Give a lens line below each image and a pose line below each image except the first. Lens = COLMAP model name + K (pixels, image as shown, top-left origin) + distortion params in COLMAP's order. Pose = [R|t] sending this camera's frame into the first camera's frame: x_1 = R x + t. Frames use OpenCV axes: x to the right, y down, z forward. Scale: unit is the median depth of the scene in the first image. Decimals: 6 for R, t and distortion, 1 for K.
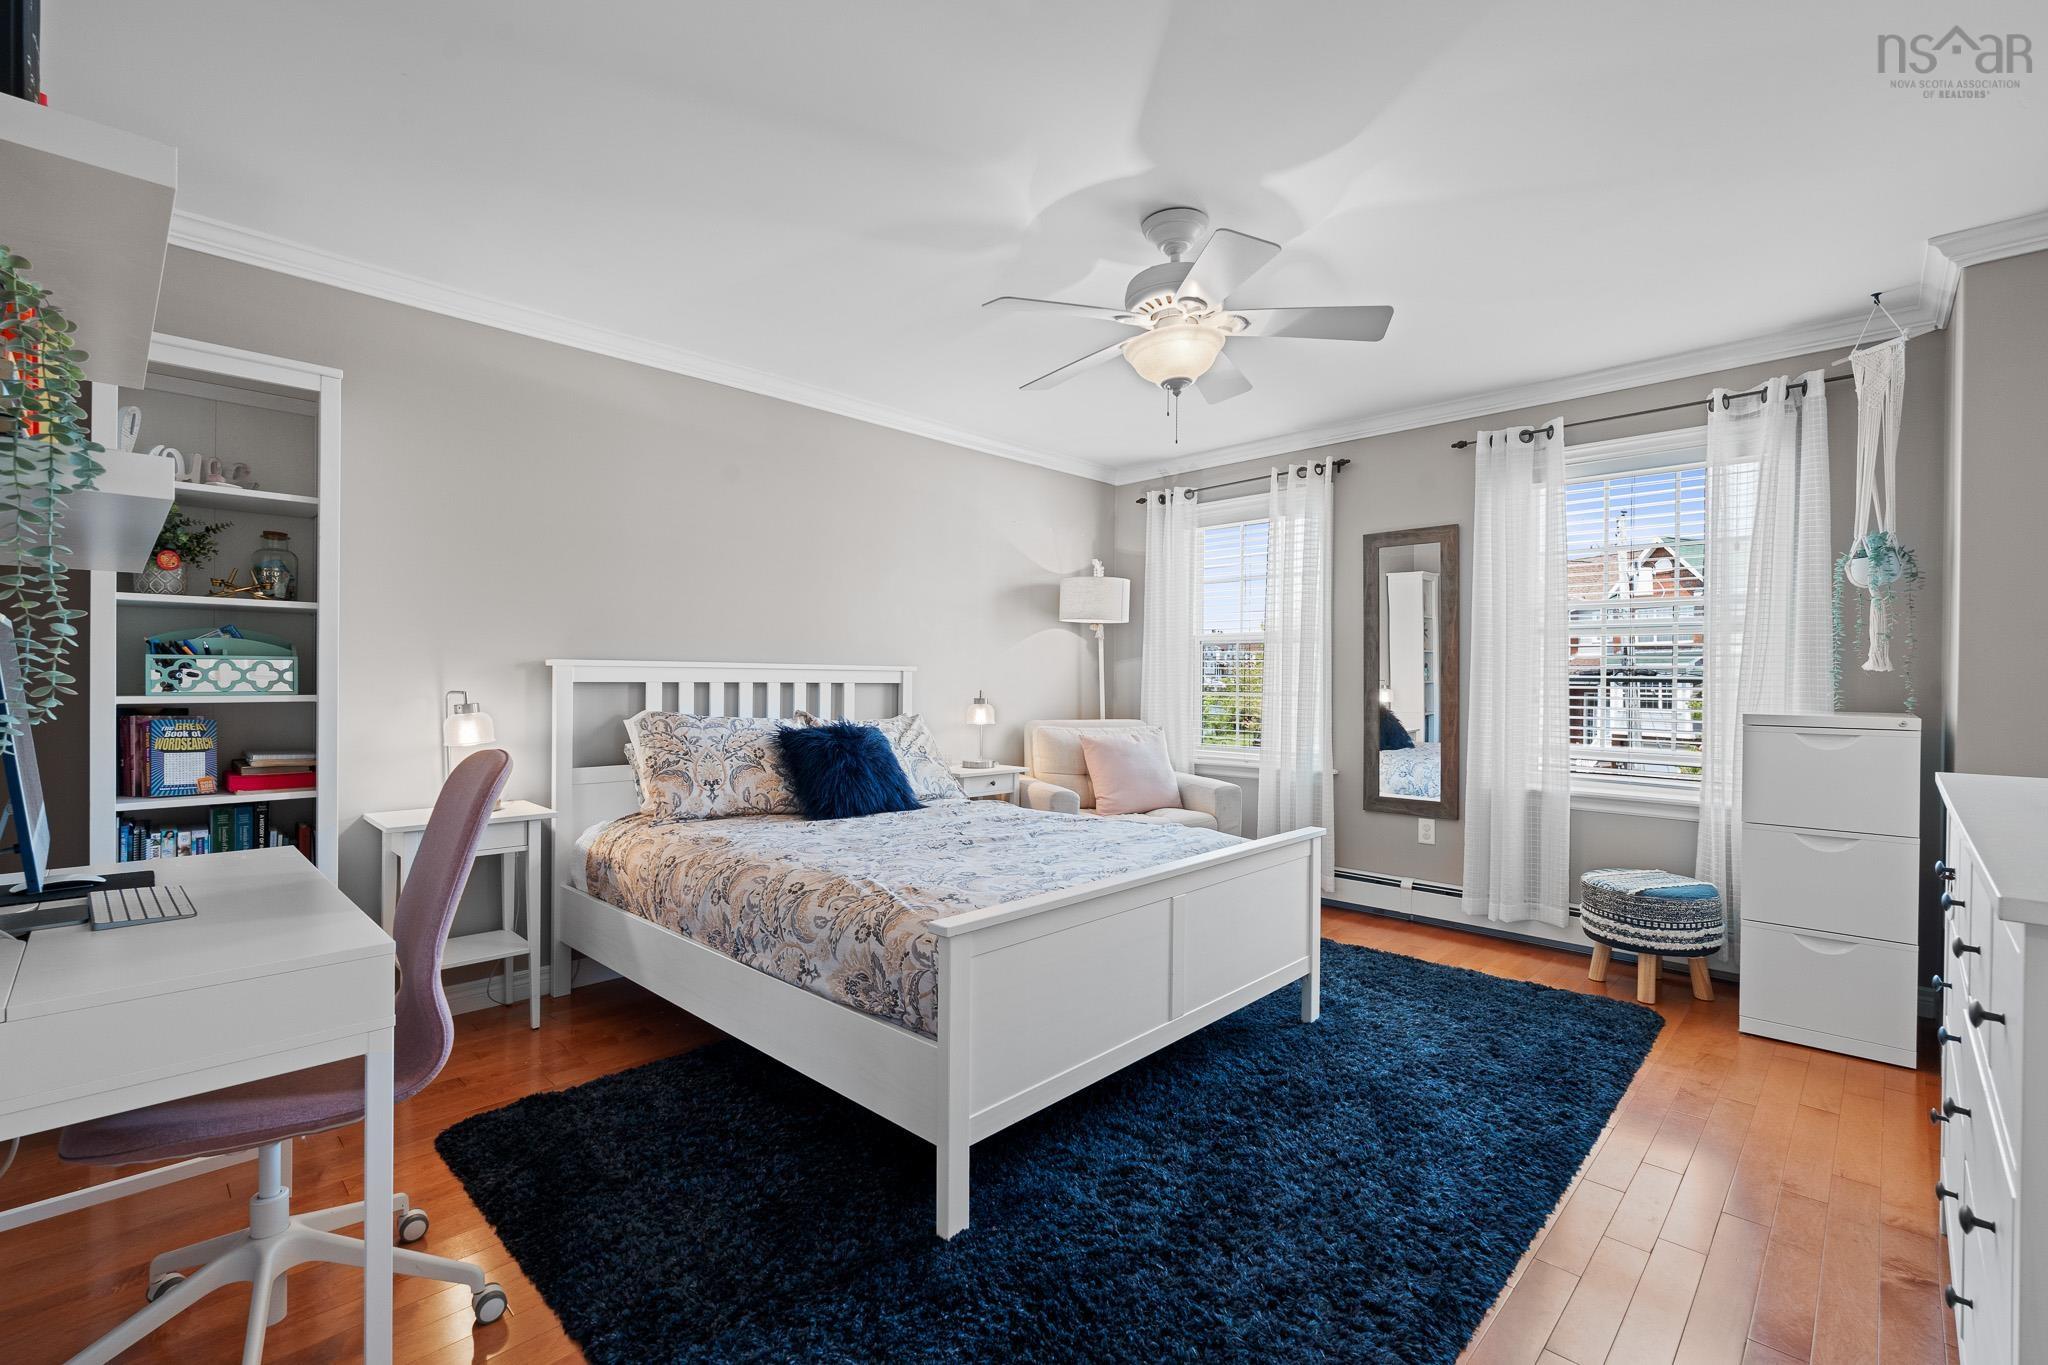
lens RADIAL K [[893.3, 0, 1020.5], [0, 893.3, 684.5], [0, 0, 1]] dist [-0.008942, -0.000445]
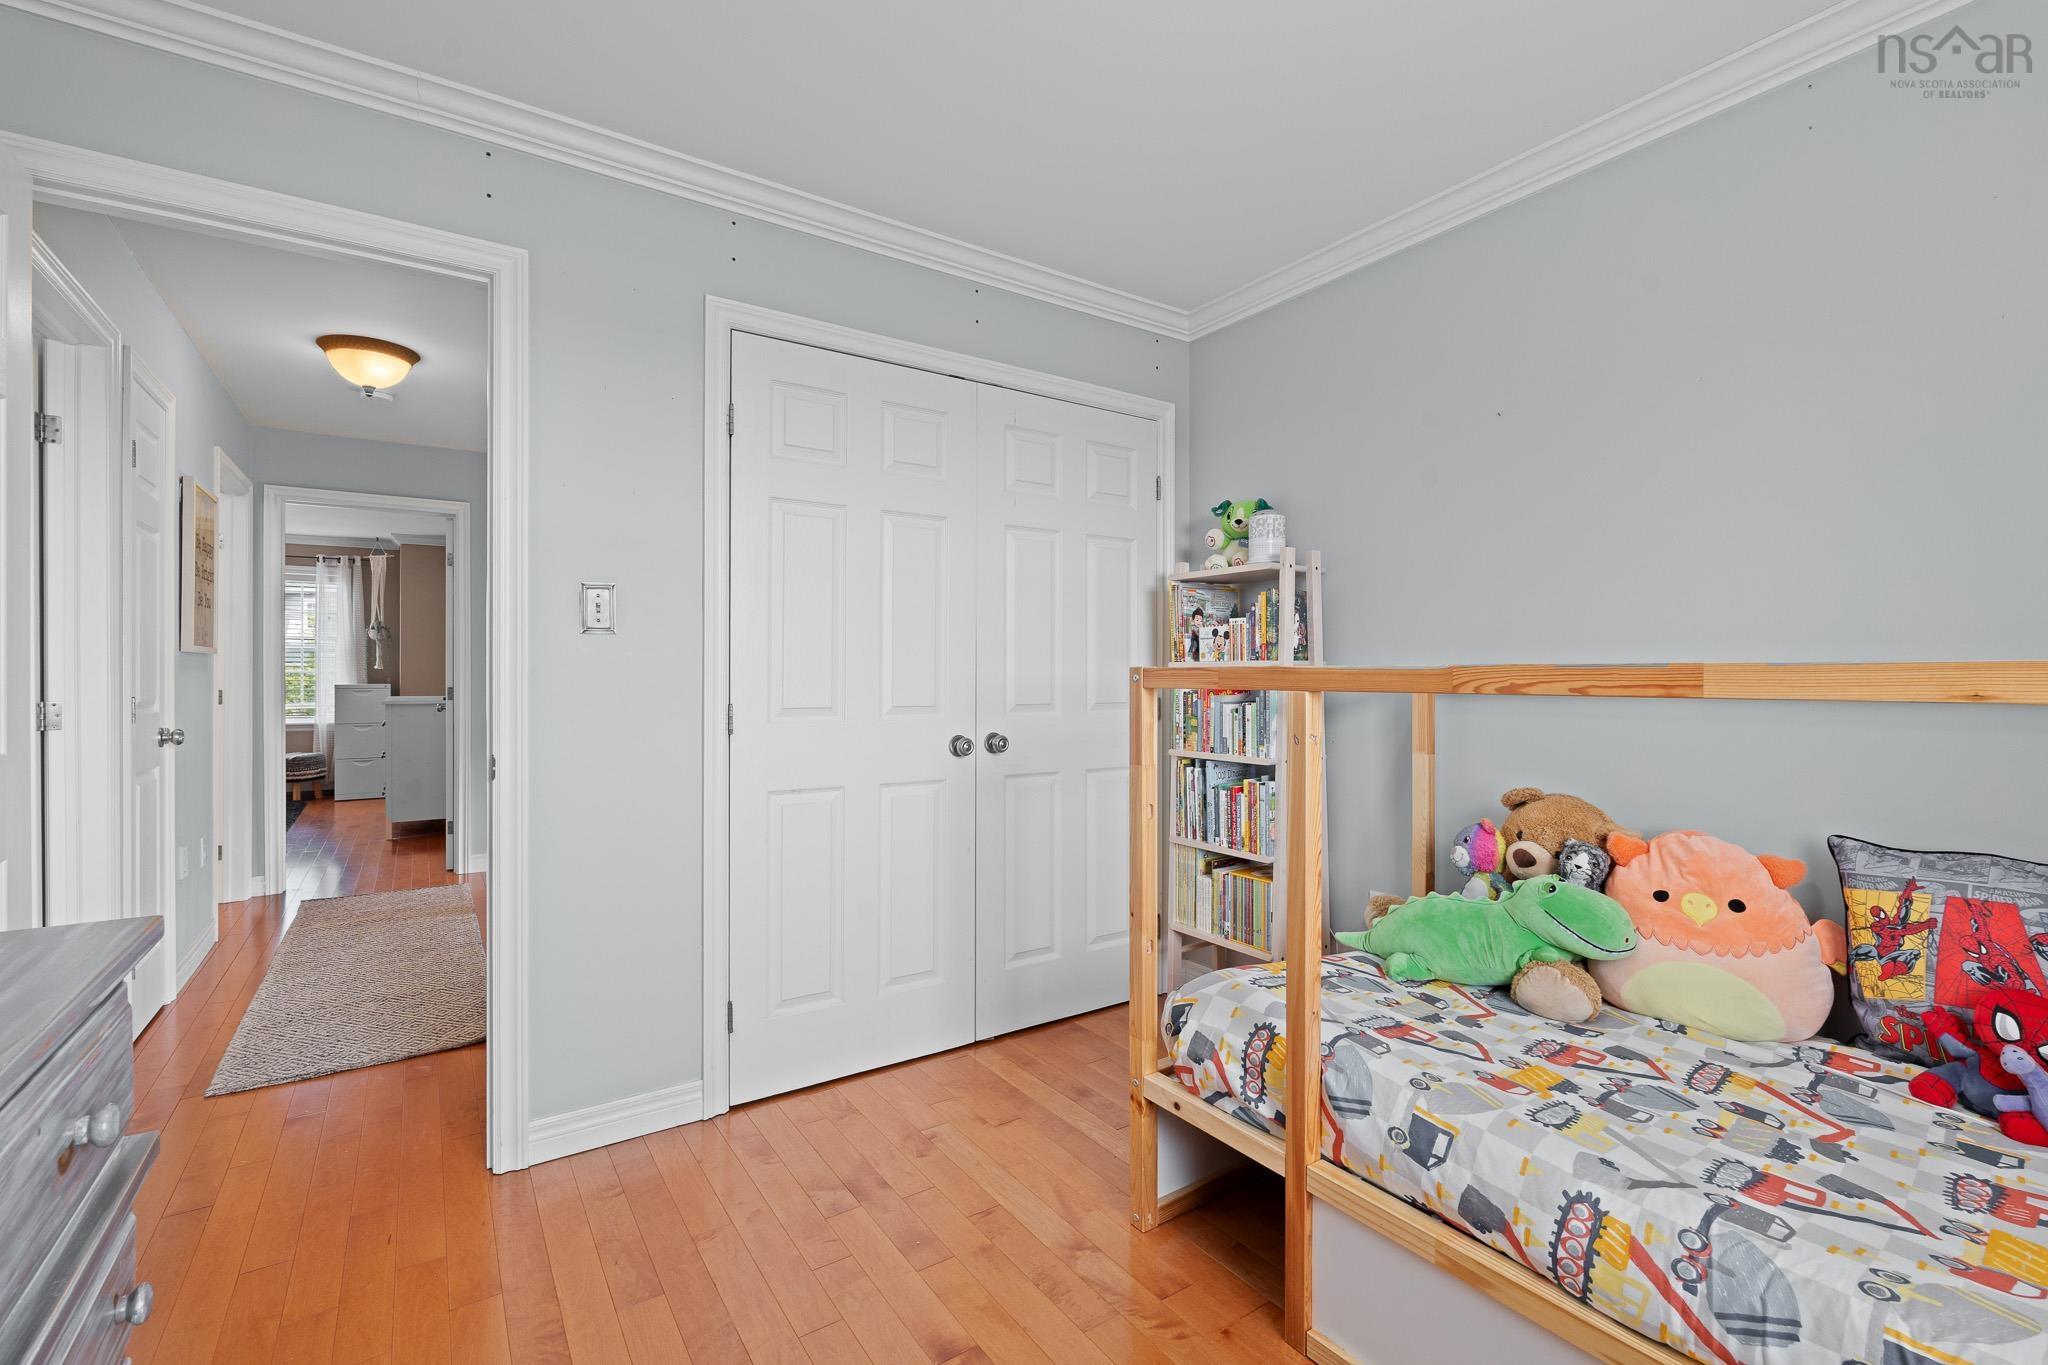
lens RADIAL K [[893.3, 0, 1023.0], [0, 893.3, 677.2], [0, 0, 1]] dist [-0.008942, -0.000445]
pose [[0.197534, -0.014071, 0.980195, -1.439697], [0.000162, 0.999897, 0.014321, -0.029822], [-0.980296, -0.002670, 0.197516, -1.610734]]
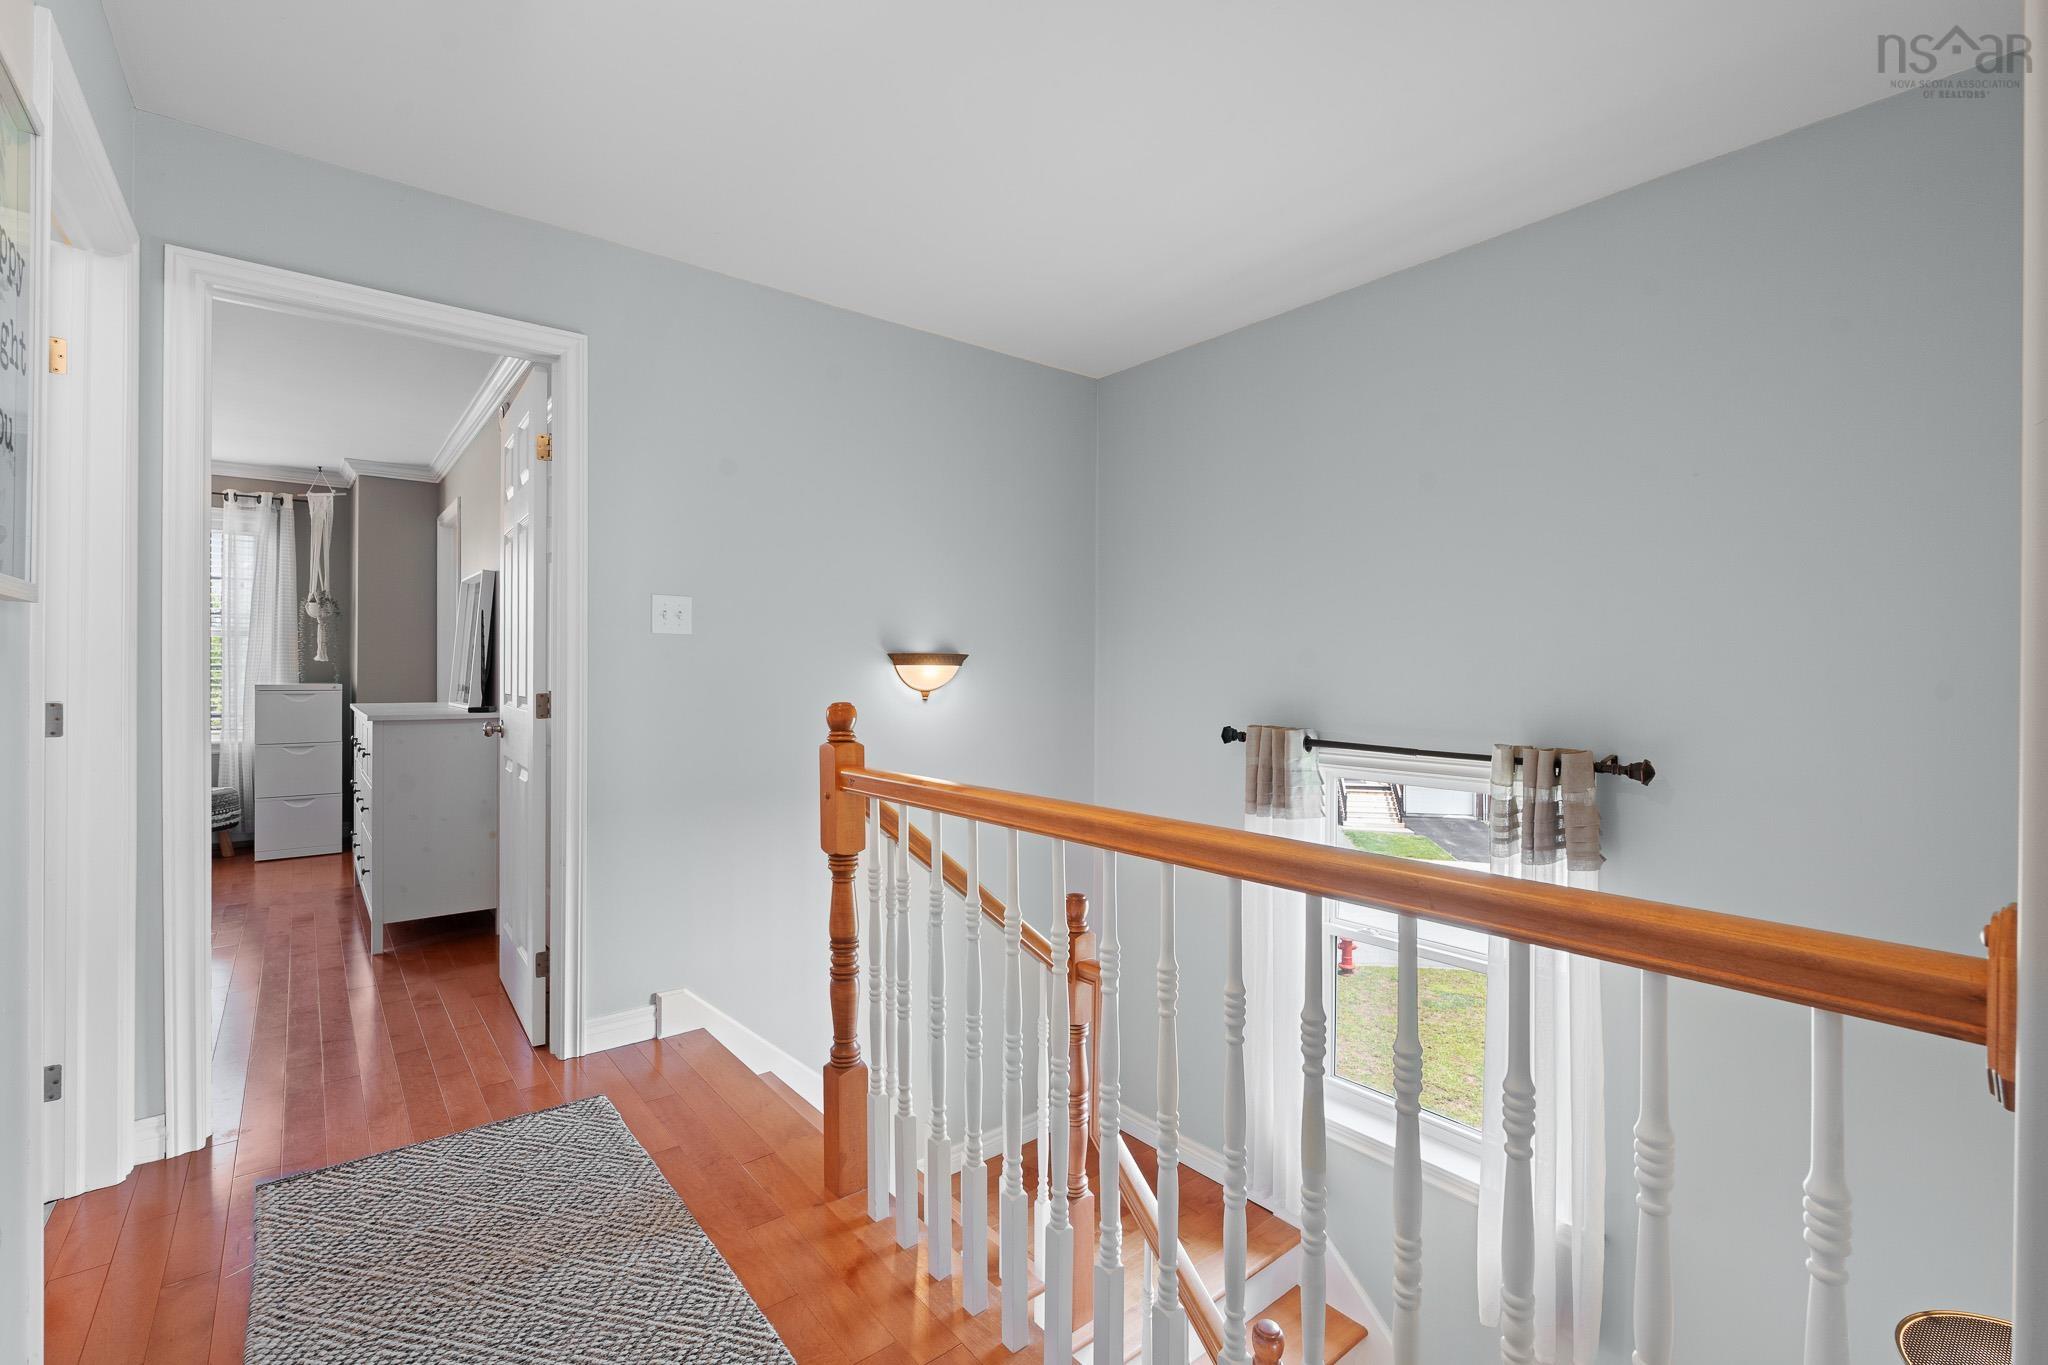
lens RADIAL K [[893.3, 0, 1022.8], [0, 893.3, 677.5], [0, 0, 1]] dist [-0.008942, -0.000445]
pose [[0.113748, -0.010060, 0.993459, -0.788672], [0.001415, 0.999949, 0.009963, 0.003184], [-0.993509, 0.000272, 0.113756, -0.746154]]
